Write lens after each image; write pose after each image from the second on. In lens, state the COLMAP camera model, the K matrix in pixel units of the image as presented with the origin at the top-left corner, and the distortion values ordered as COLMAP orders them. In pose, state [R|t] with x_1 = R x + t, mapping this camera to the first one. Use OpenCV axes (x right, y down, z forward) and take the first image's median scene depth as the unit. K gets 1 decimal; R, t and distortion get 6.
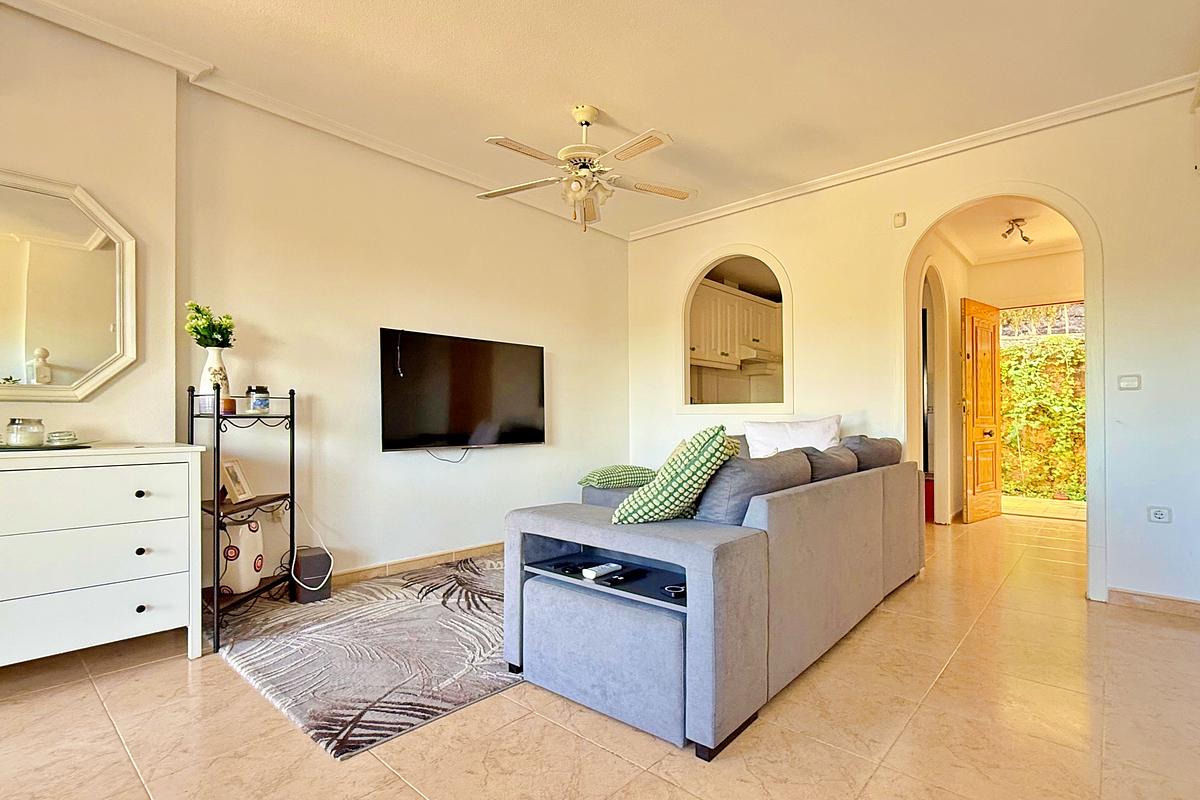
lens RADIAL K [[579.6, 0, 623.0], [0, 579.6, 418.8], [0, 0, 1]] dist [0.002948, -0.001663]
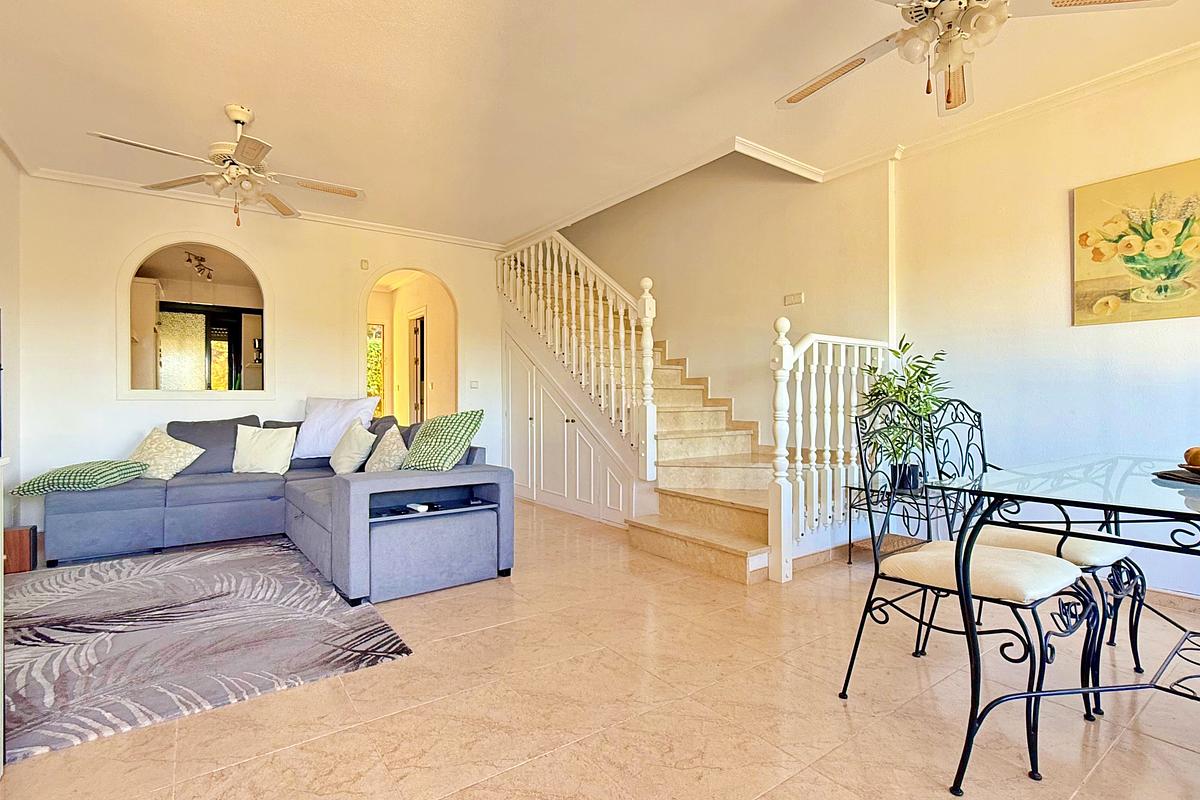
lens RADIAL K [[579.6, 0, 600.6], [0, 579.6, 412.2], [0, 0, 1]] dist [0.002948, -0.001663]
pose [[0.204053, -0.013393, 0.978868, -1.352428], [0.010628, 0.999878, 0.011464, 0.007407], [-0.978902, 0.008064, 0.204170, 0.226162]]
